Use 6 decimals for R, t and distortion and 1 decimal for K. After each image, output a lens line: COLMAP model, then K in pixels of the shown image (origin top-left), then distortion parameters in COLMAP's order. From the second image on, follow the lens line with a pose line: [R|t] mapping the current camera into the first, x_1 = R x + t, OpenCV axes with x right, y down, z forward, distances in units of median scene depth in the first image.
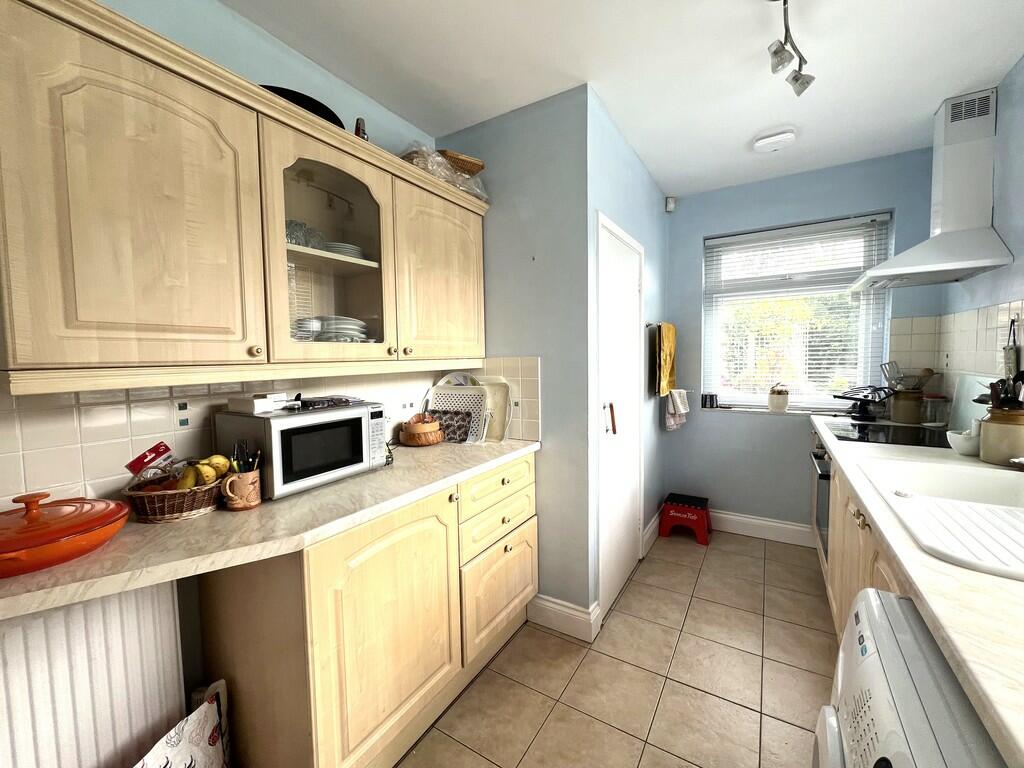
lens RADIAL K [[415.9, 0, 504.0], [0, 415.9, 383.2], [0, 0, 1]] dist [0.000958, -0.000064]
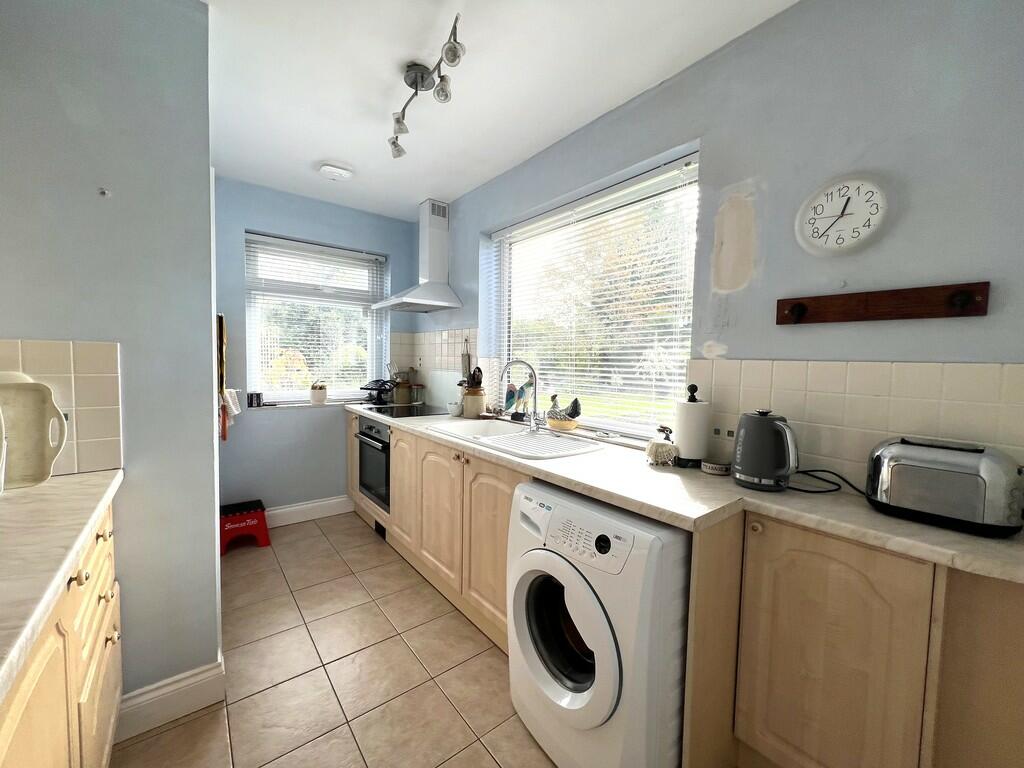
lens RADIAL K [[415.9, 0, 502.9], [0, 415.9, 384.7], [0, 0, 1]] dist [0.000958, -0.000064]
pose [[0.338826, -0.029594, 0.940383, -0.277564], [0.033999, 0.999237, 0.019196, 0.010312], [-0.940235, 0.025468, 0.339574, 0.154010]]
